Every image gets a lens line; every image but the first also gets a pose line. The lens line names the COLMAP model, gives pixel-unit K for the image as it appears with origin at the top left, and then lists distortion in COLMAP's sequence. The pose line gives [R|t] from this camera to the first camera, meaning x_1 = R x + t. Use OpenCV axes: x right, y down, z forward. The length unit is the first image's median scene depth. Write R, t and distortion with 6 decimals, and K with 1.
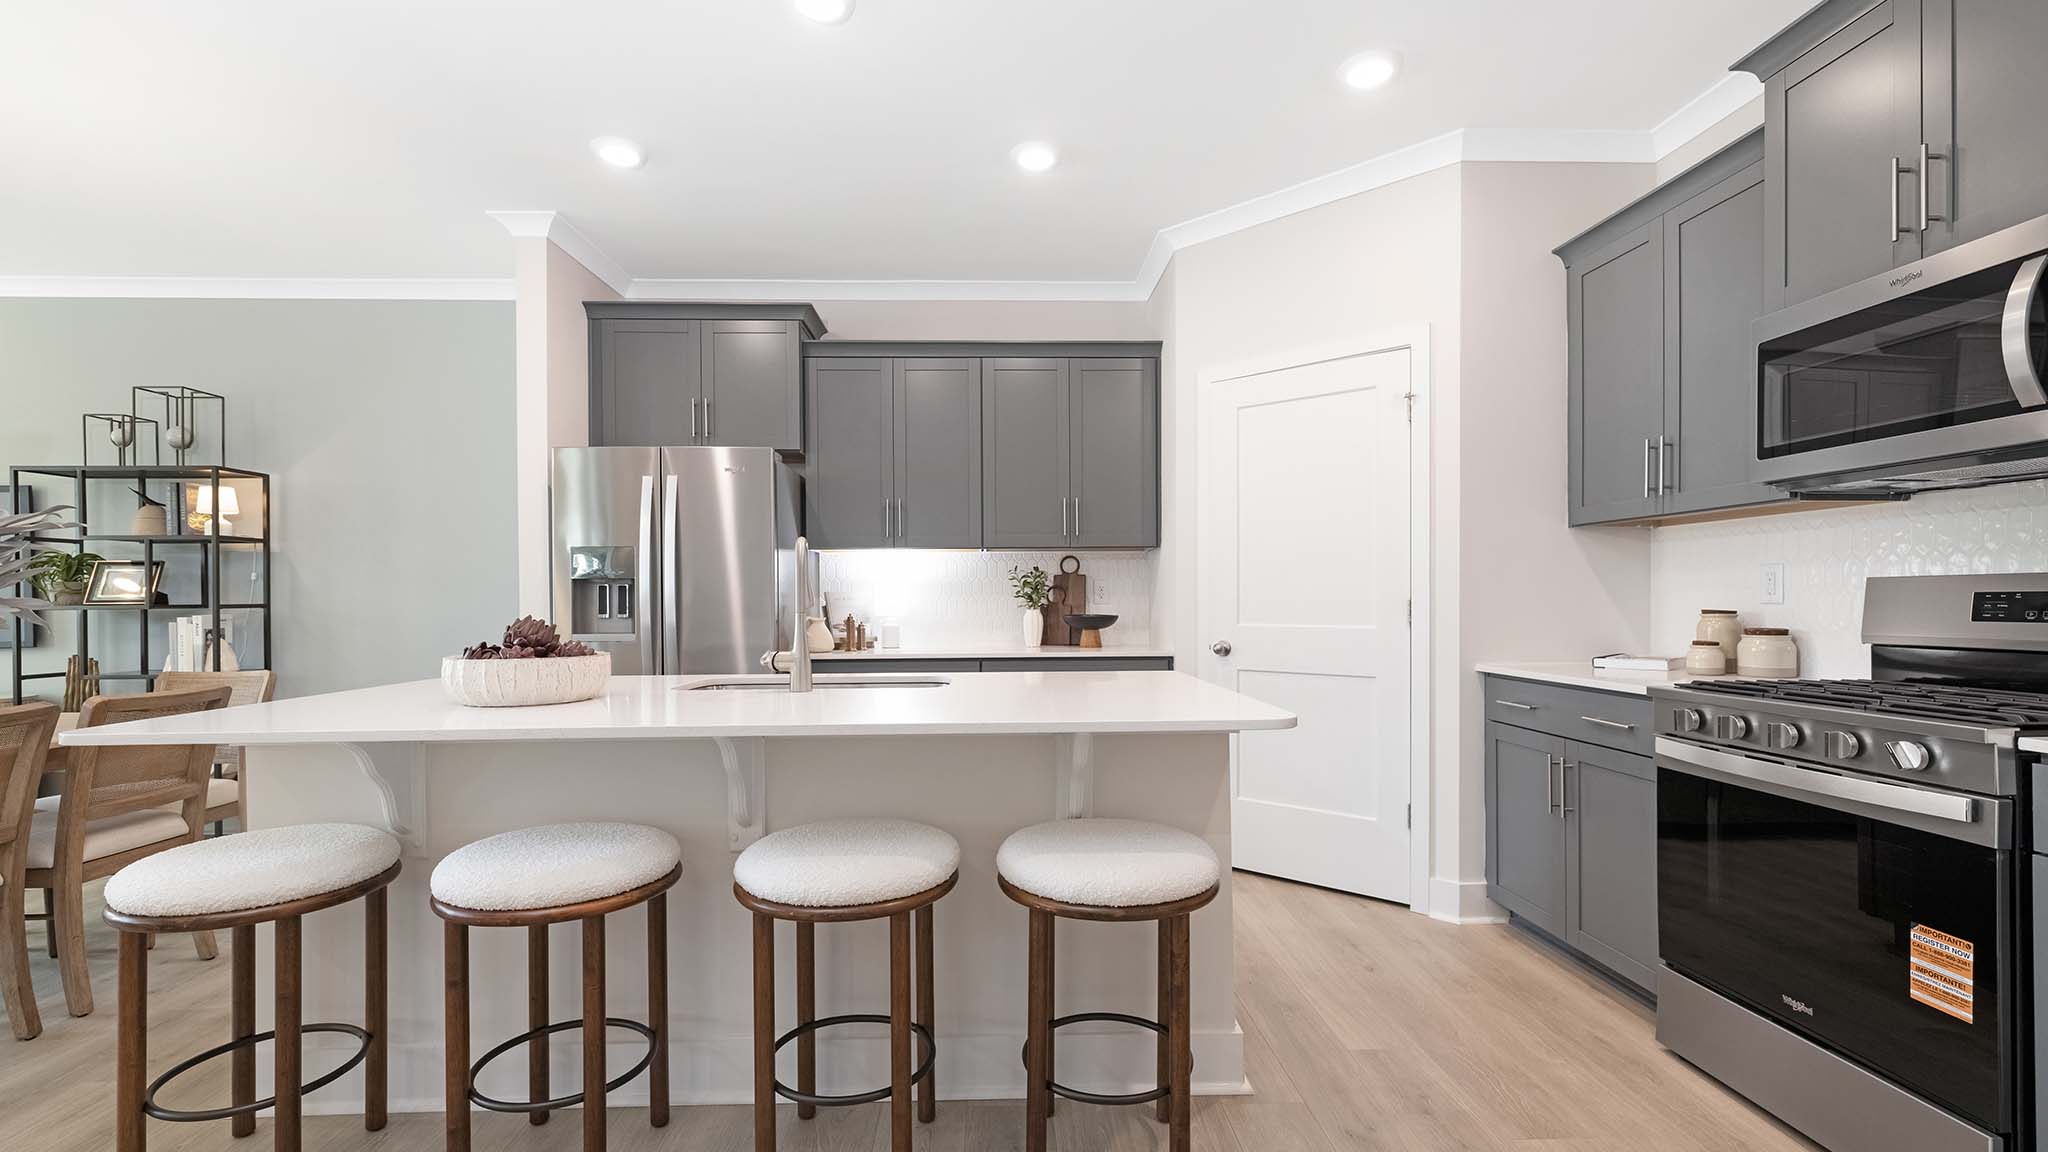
lens RADIAL K [[868.9, 0, 1011.0], [0, 868.9, 594.3], [0, 0, 1]] dist [-0.019847, -0.000203]
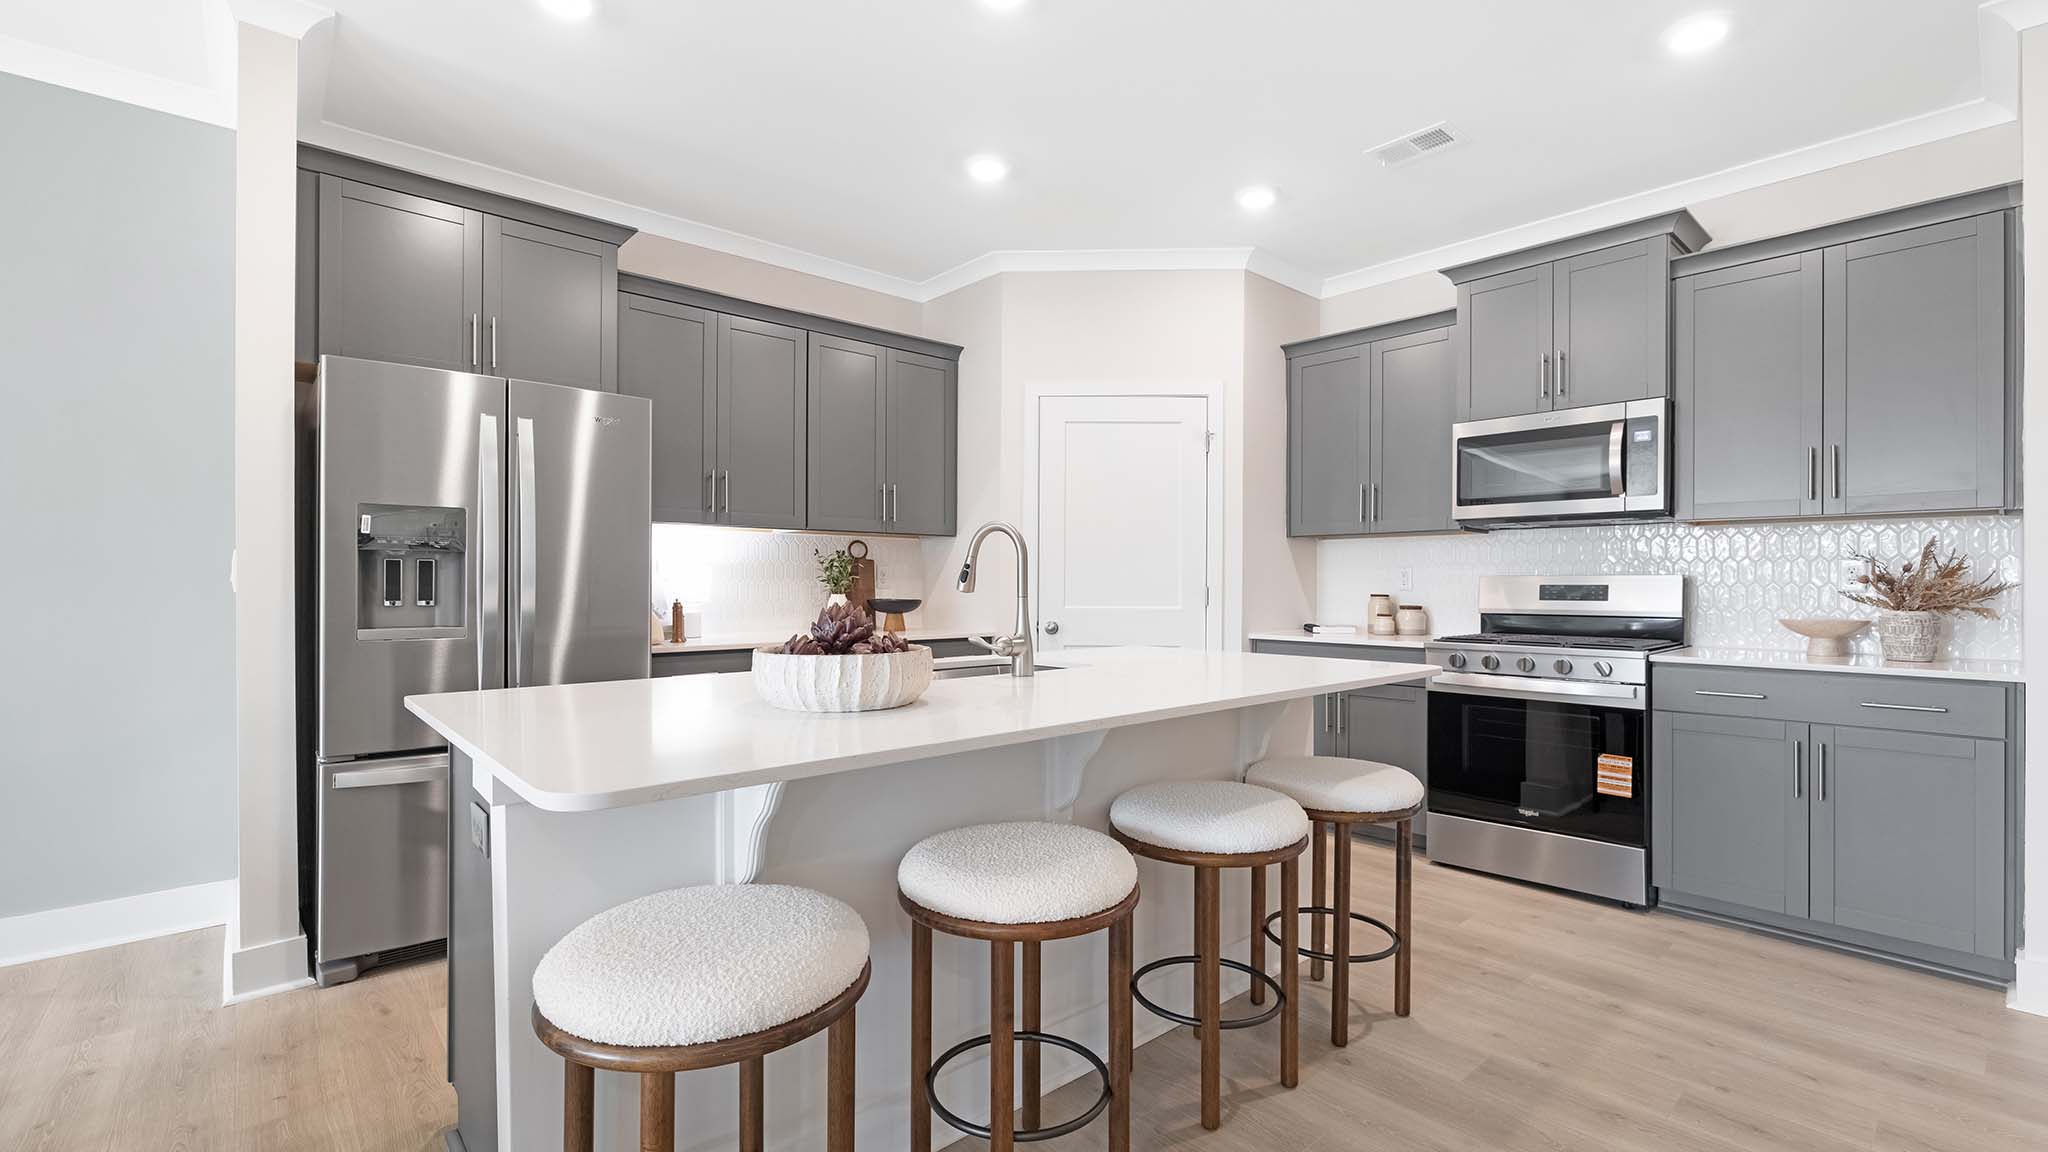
lens RADIAL K [[868.9, 0, 984.6], [0, 868.9, 586.1], [0, 0, 1]] dist [-0.019847, -0.000203]
pose [[0.766825, 0.001038, 0.641855, -0.663679], [-0.009372, 0.999910, 0.009580, -0.004165], [-0.641787, -0.013361, 0.766766, 0.196587]]
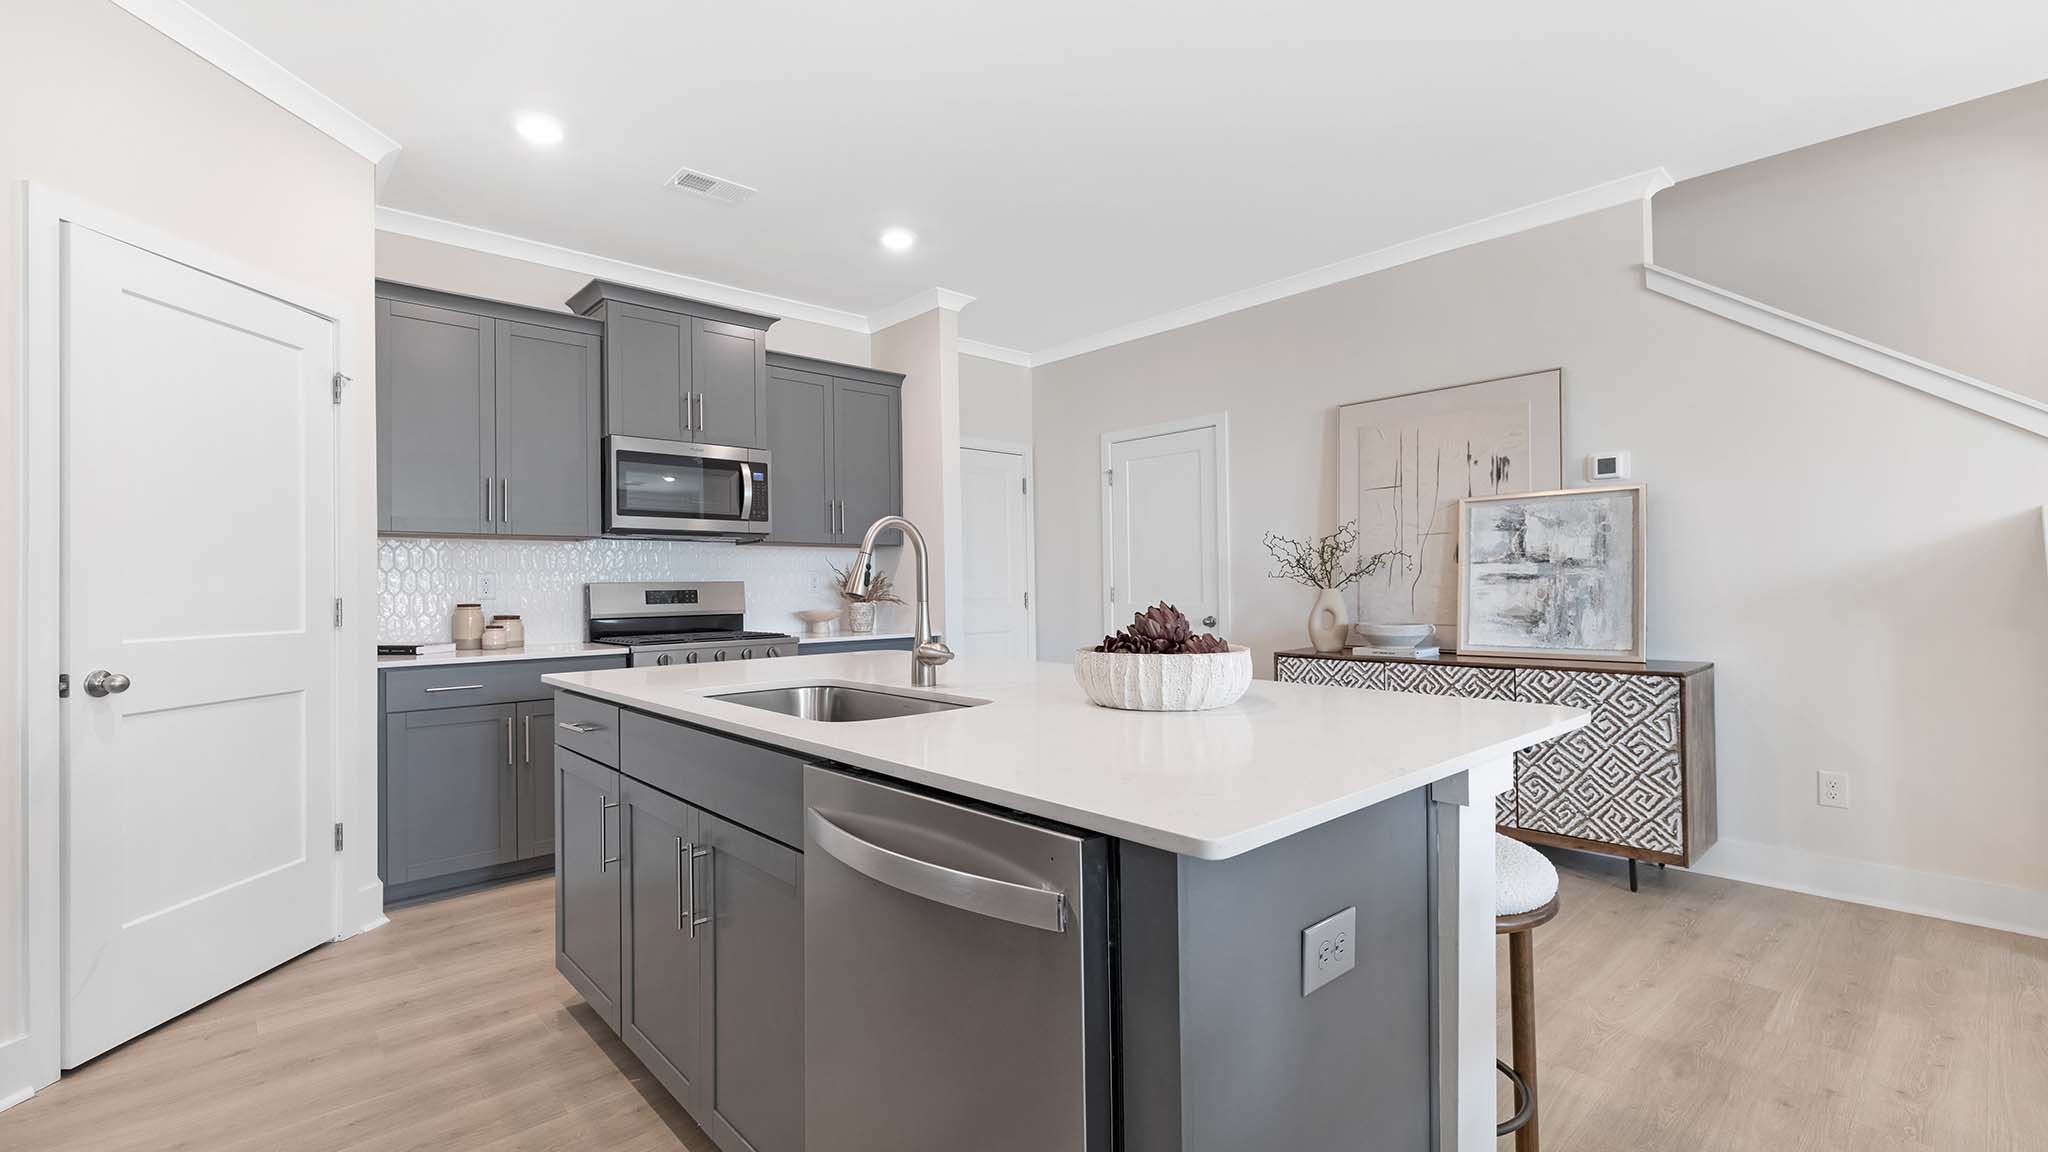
lens RADIAL K [[868.9, 0, 1029.5], [0, 868.9, 587.7], [0, 0, 1]] dist [-0.019847, -0.000203]
pose [[-0.673413, 0.017627, 0.739056, -0.715999], [0.015529, 0.999832, -0.009697, 0.016793], [-0.739103, 0.004947, -0.673574, 1.099529]]
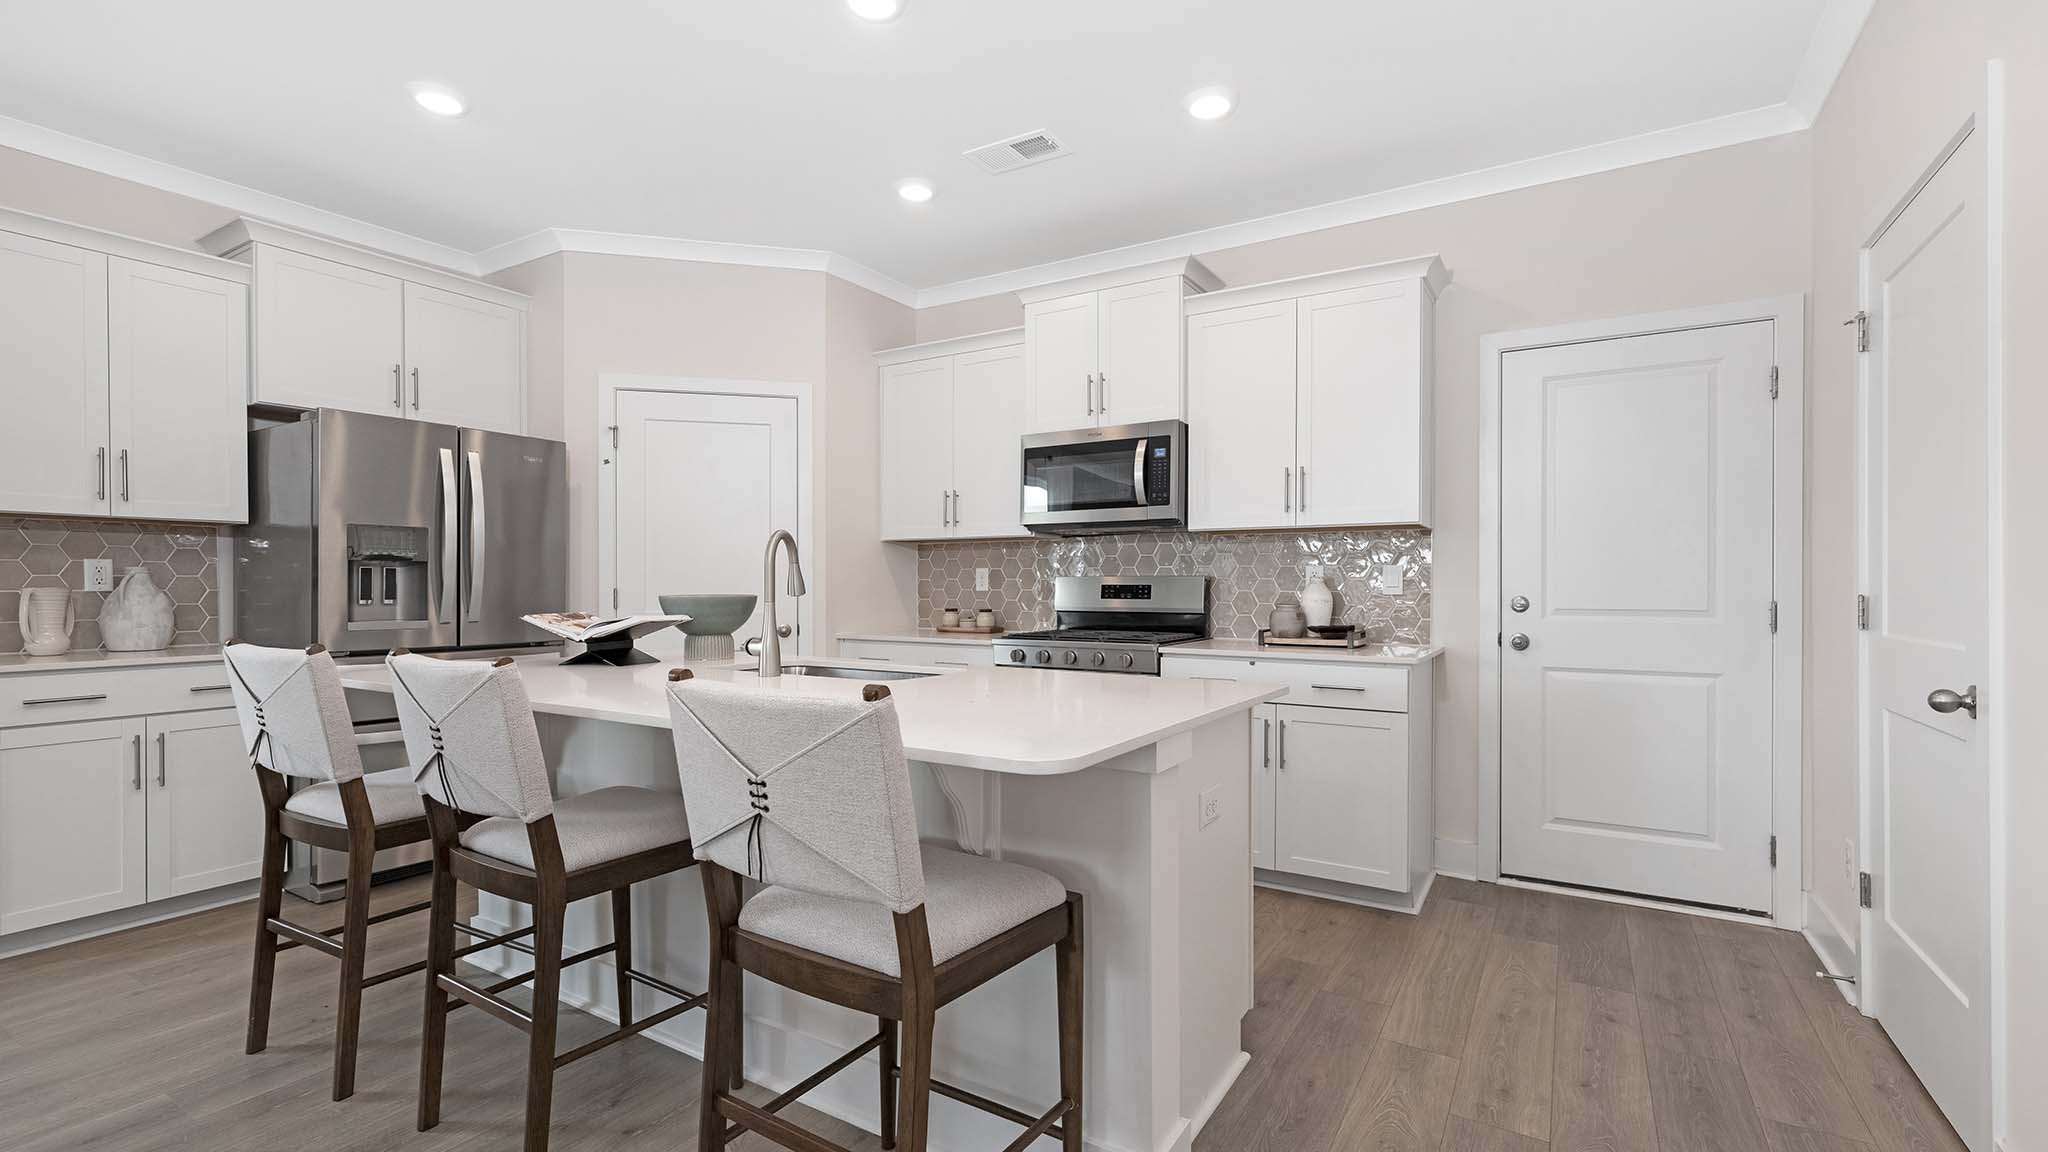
lens RADIAL K [[868.9, 0, 1030.0], [0, 868.9, 583.9], [0, 0, 1]] dist [-0.019847, -0.000203]
pose [[0.529407, 0.000135, 0.848368, -0.484629], [-0.003447, 0.999992, 0.001992, -0.005609], [-0.848361, -0.003979, 0.529403, 0.007110]]
